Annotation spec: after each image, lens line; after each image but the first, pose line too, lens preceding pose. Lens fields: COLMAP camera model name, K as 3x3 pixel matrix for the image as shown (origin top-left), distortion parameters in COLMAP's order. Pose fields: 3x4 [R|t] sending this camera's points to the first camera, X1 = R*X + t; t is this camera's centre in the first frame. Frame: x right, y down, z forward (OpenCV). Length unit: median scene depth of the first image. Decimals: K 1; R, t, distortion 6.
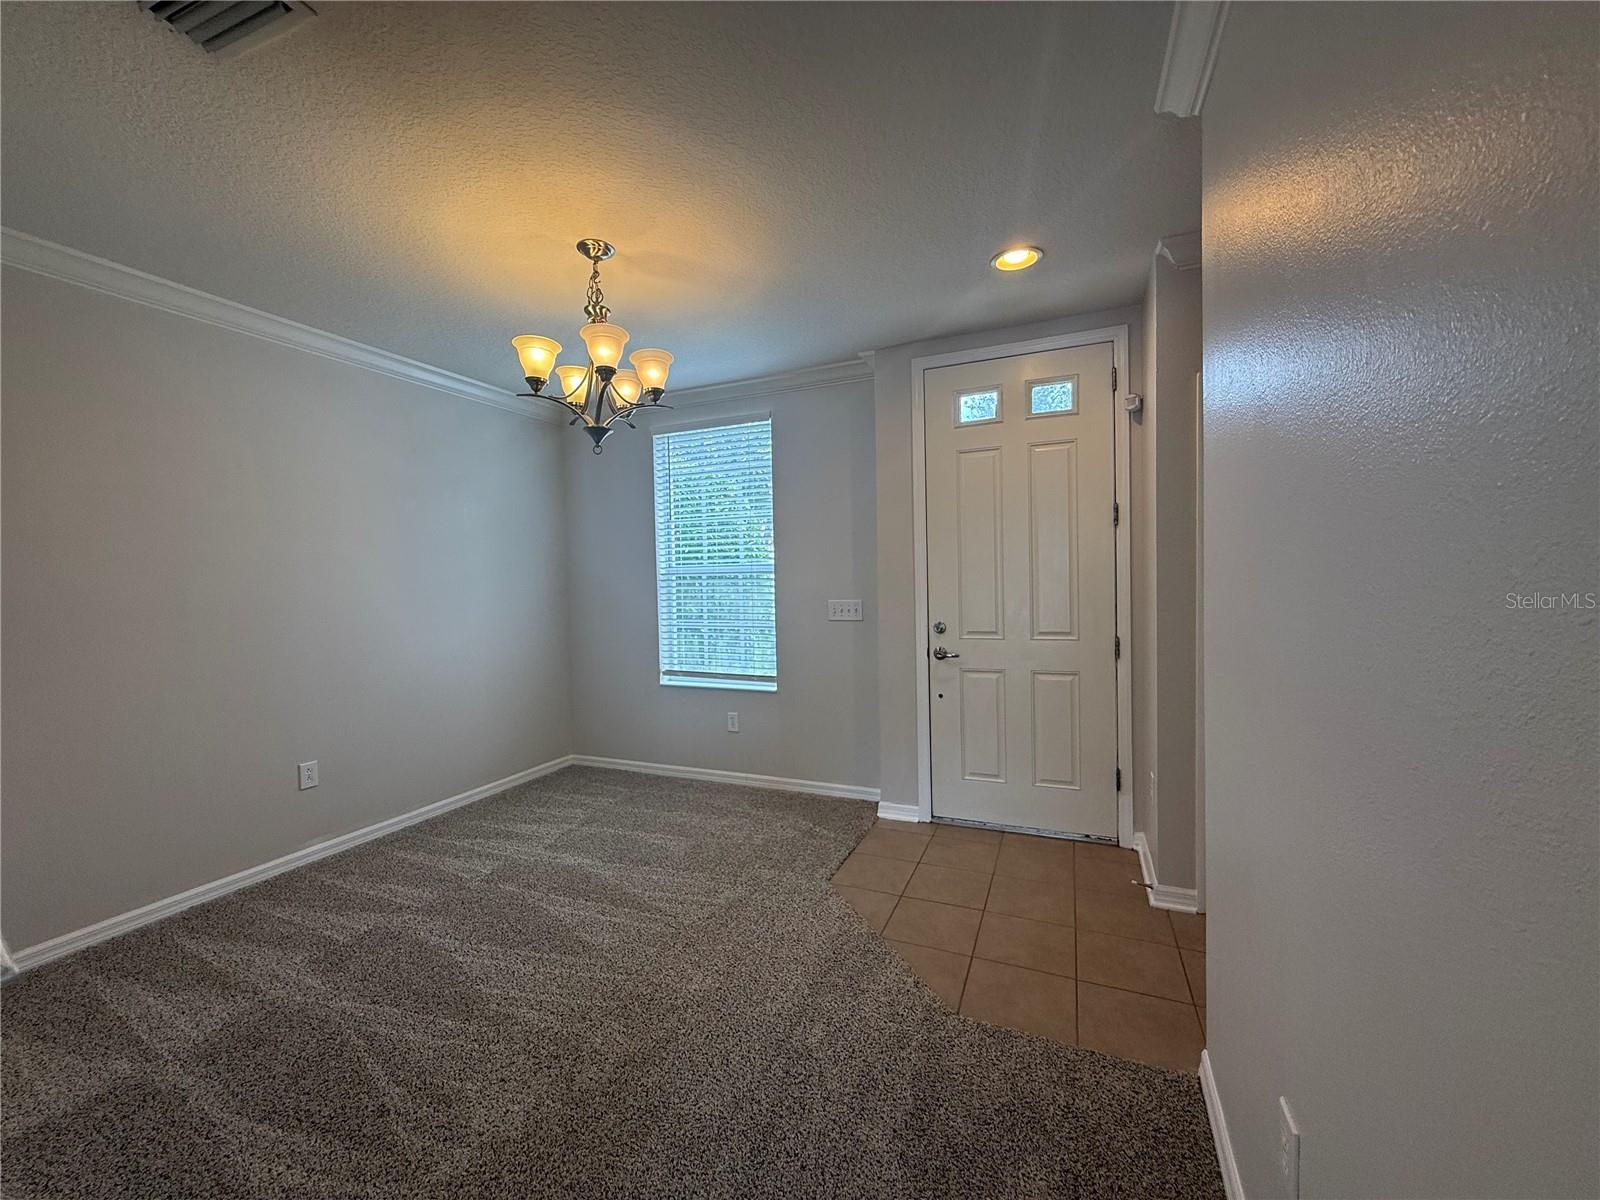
lens RADIAL K [[635.9, 0, 793.9], [0, 635.9, 598.5], [0, 0, 1]] dist [0.000623, 0.000464]
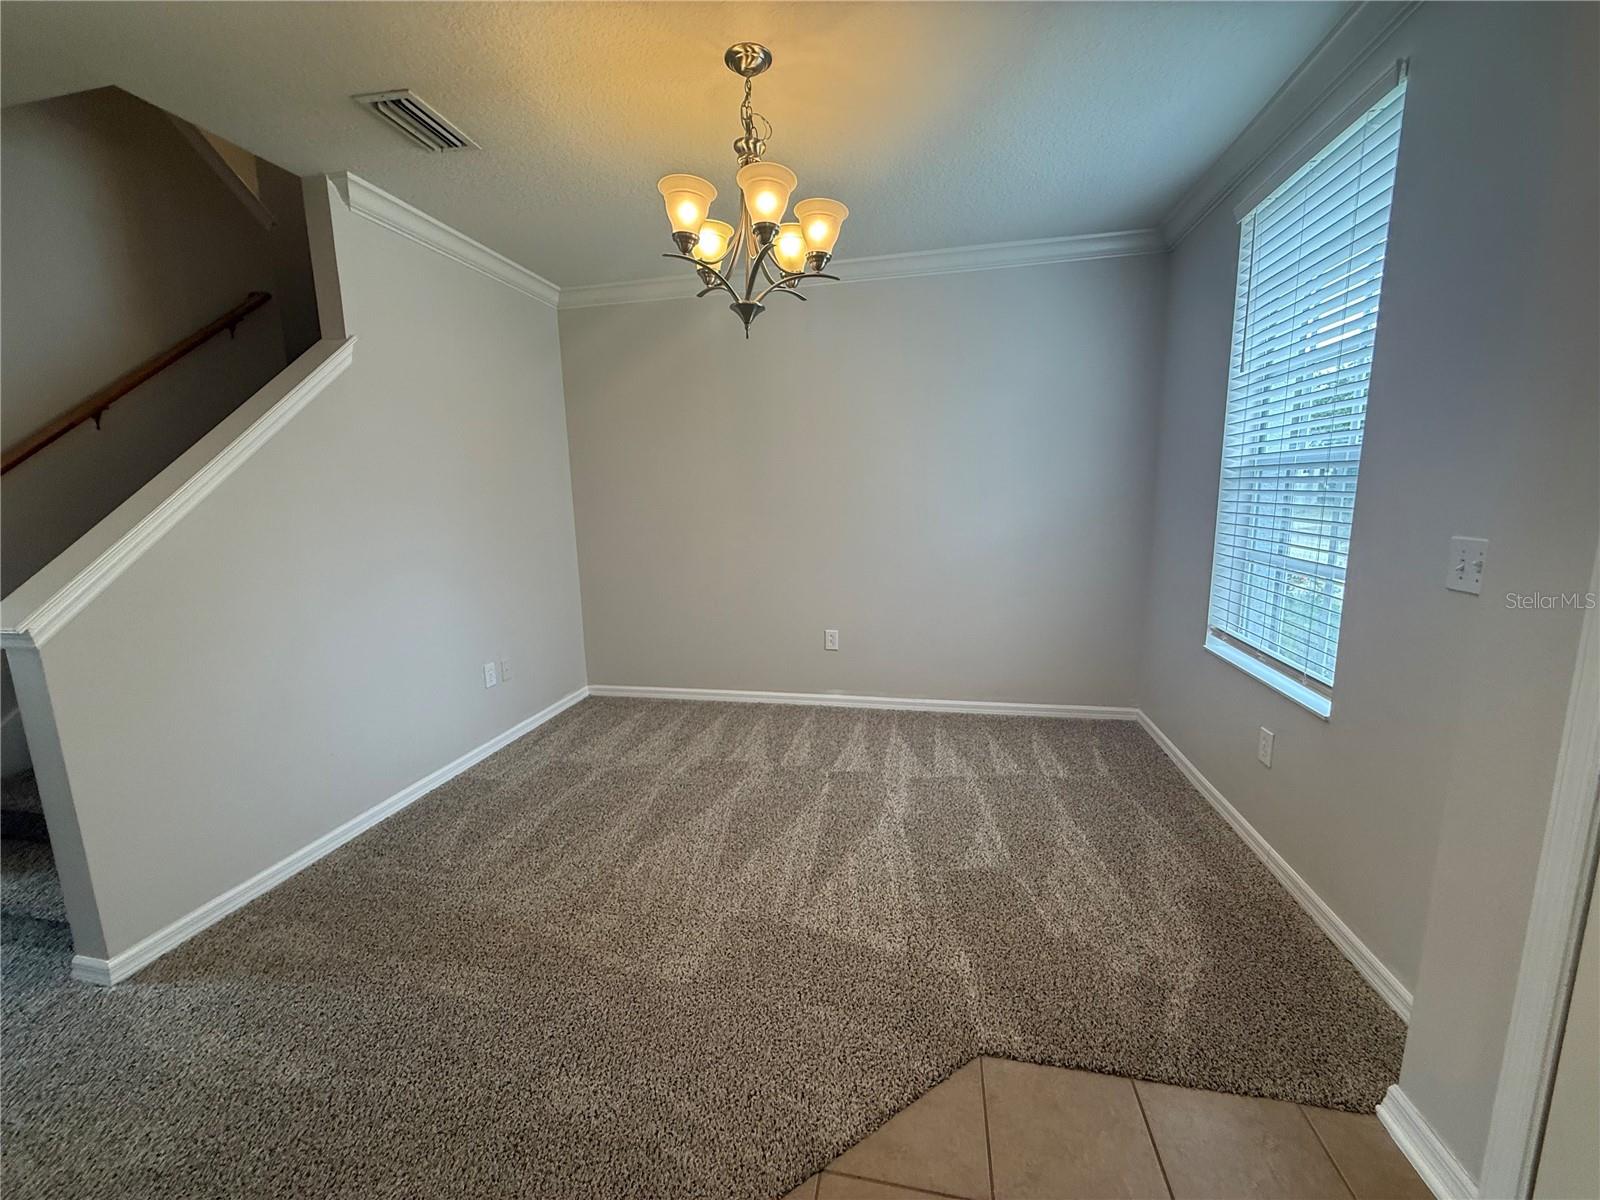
lens RADIAL K [[635.9, 0, 793.9], [0, 635.9, 598.5], [0, 0, 1]] dist [0.000623, 0.000464]
pose [[0.201955, 0.176797, -0.963305, 0.431973], [-0.007158, 0.983812, 0.179060, -0.031193], [0.979369, -0.029267, 0.199951, 0.674503]]
